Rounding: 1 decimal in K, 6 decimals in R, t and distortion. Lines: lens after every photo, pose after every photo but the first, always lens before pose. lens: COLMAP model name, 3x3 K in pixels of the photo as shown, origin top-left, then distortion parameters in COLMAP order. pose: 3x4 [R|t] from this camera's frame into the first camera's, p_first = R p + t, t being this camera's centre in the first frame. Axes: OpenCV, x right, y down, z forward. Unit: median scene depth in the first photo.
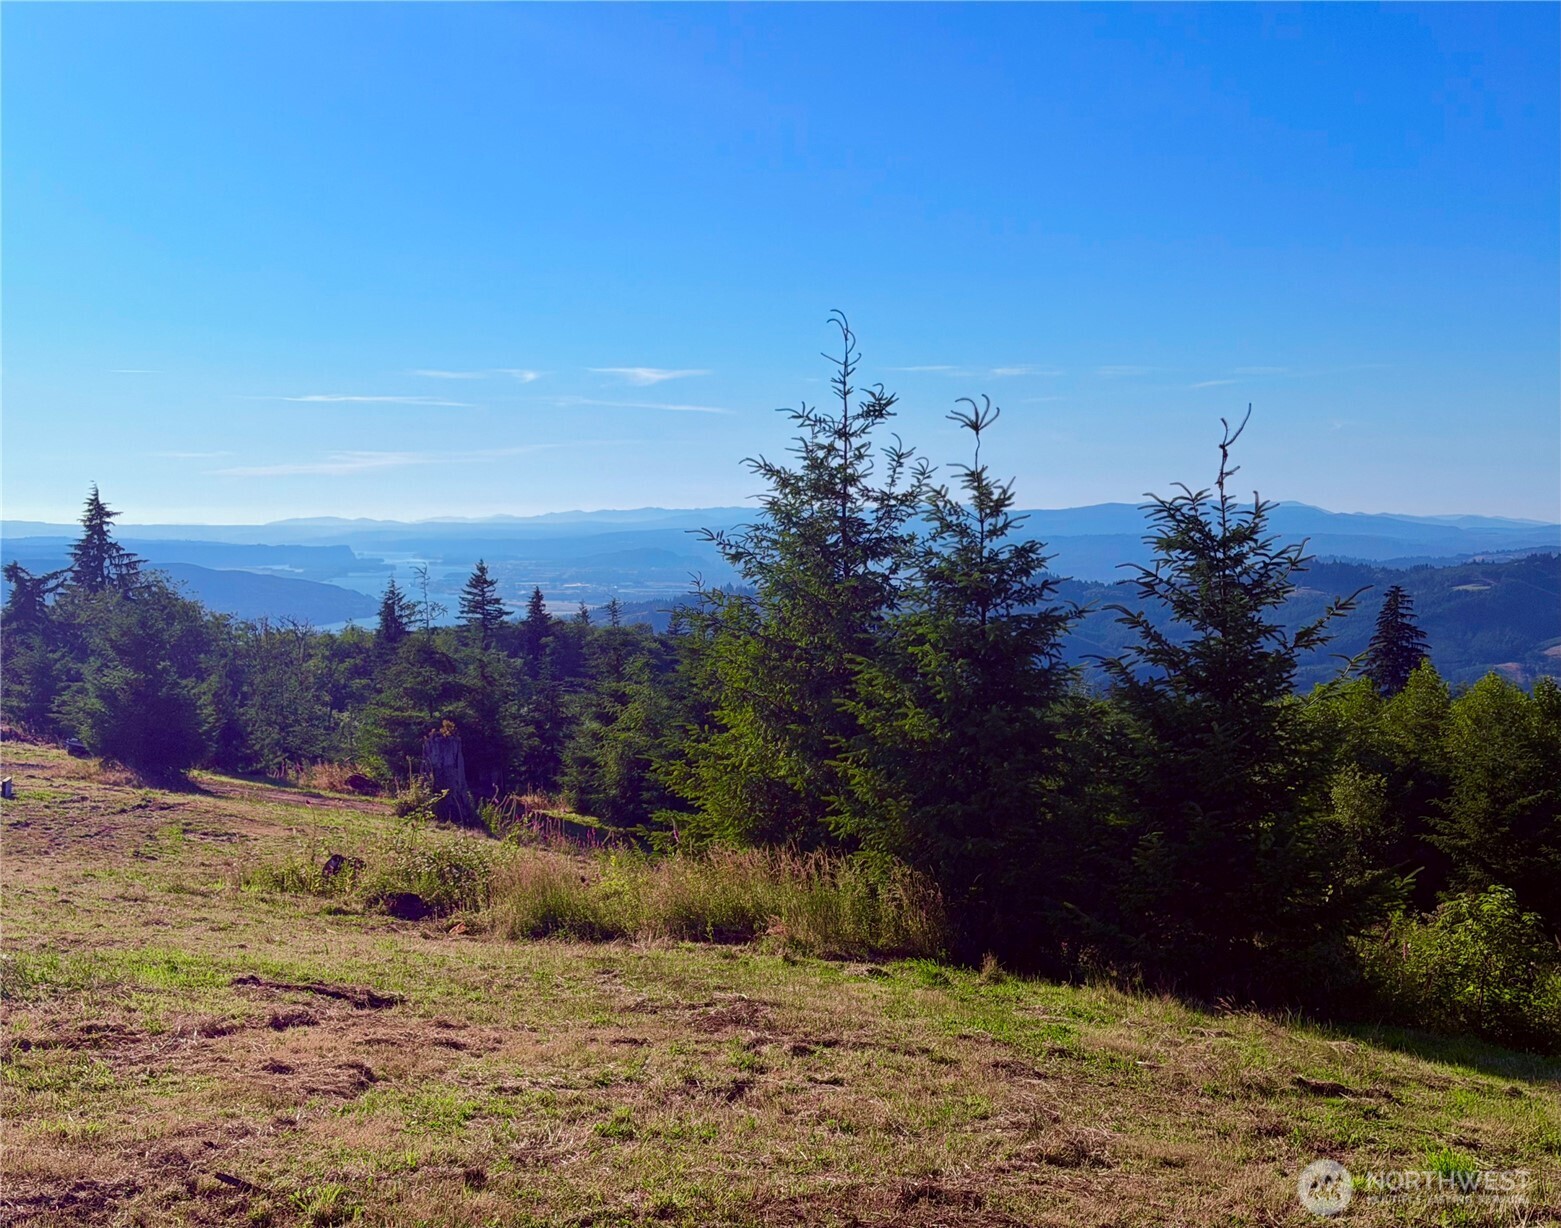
lens RADIAL K [[2284.4, 0, 745.2], [0, 2284.4, 617.6], [0, 0, 1]] dist [0.131449, 0.000000]
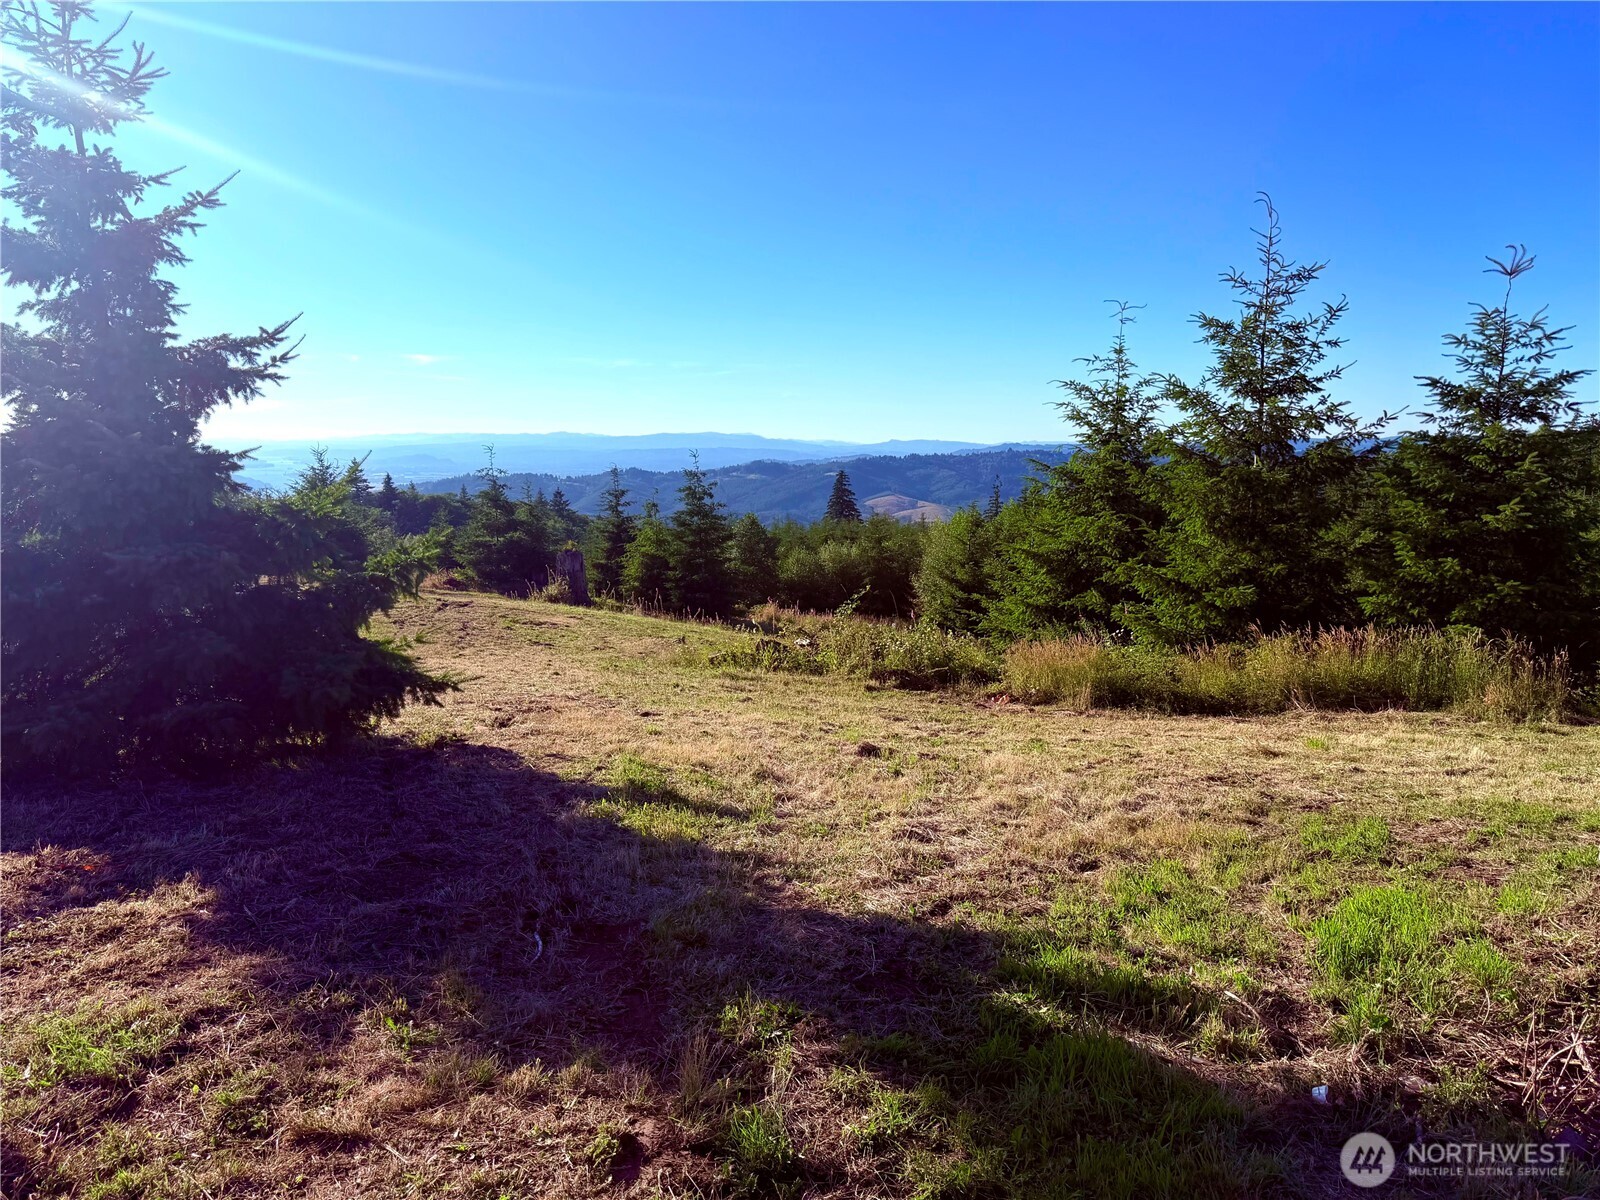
lens RADIAL K [[1119.1, 0, 823.3], [0, 1119.1, 605.0], [0, 0, 1]] dist [0.041894, -0.033149]
pose [[0.954172, -0.040770, 0.296468, -0.189229], [0.010371, 0.994586, 0.103396, 0.011301], [-0.299078, -0.095583, 0.949429, 0.225422]]
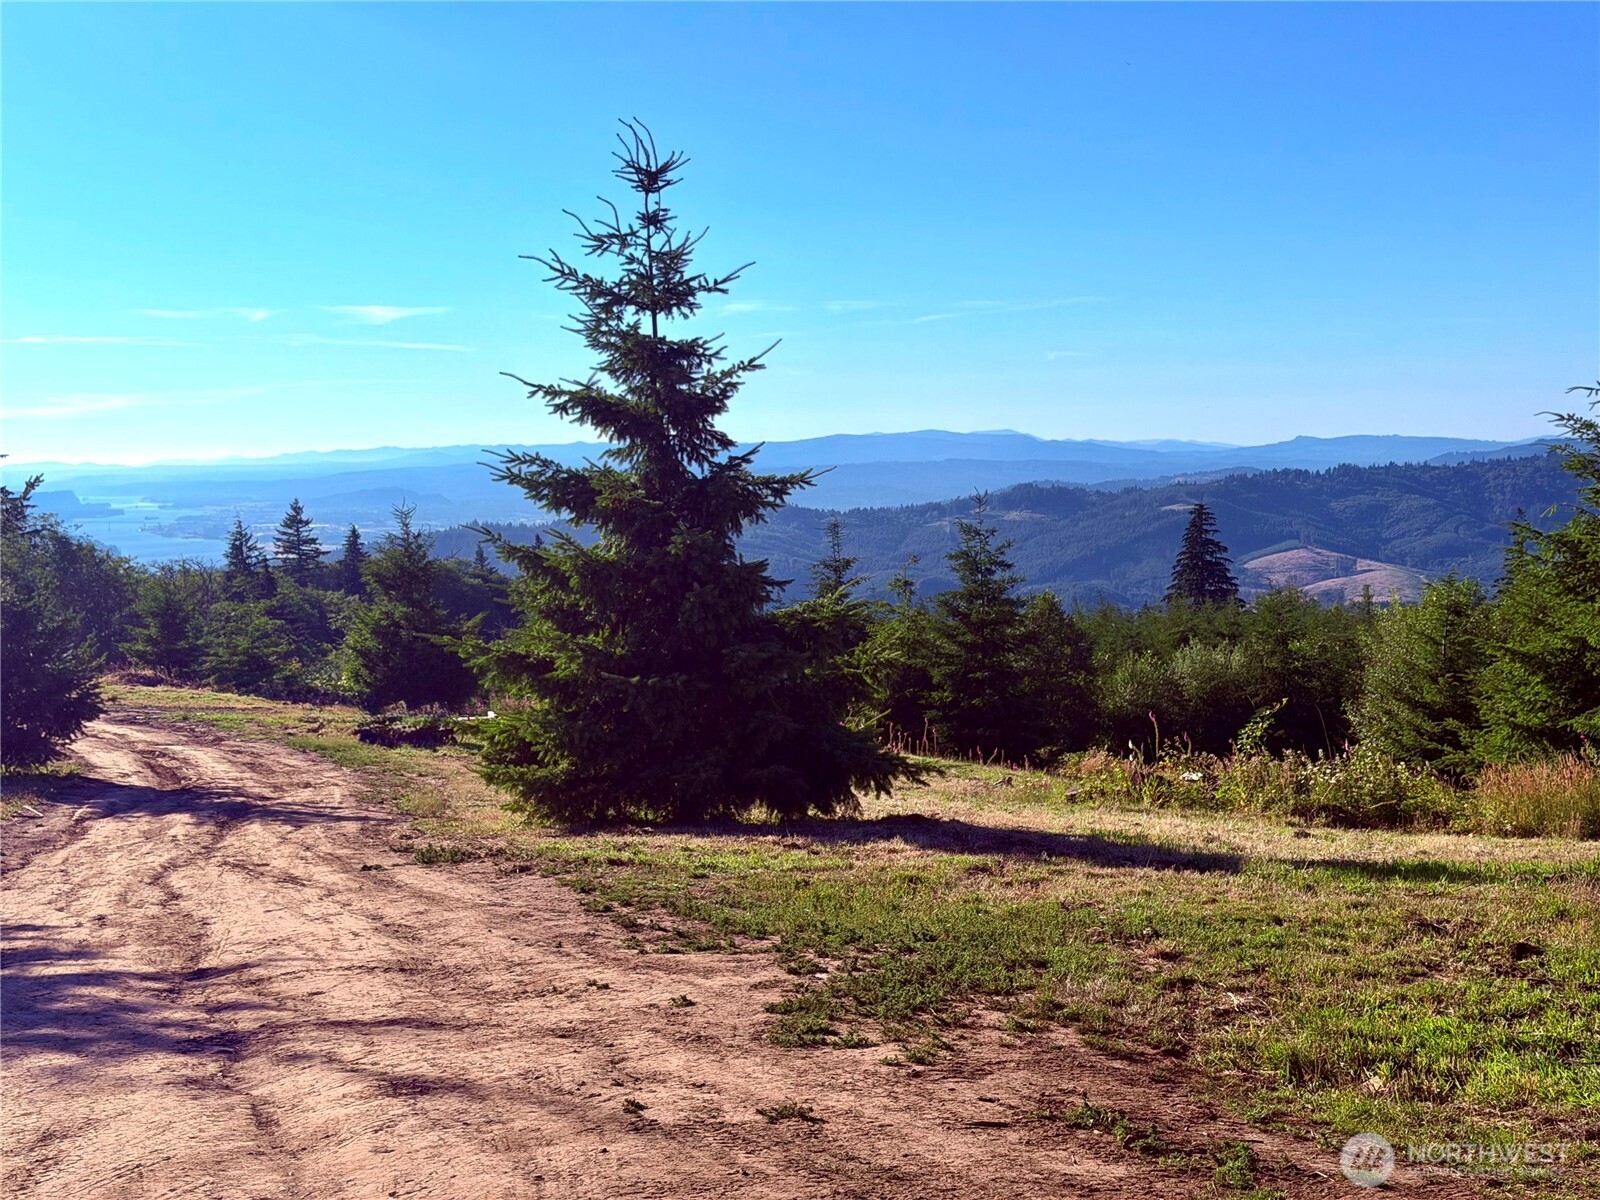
lens RADIAL K [[2236.5, 0, 801.2], [0, 2236.5, 591.1], [0, 0, 1]] dist [0.126820, 0.000000]
pose [[0.988972, -0.029553, 0.145127, -0.257512], [0.026905, 0.999434, 0.020176, 0.003207], [-0.145641, -0.016049, 0.989207, 0.054579]]
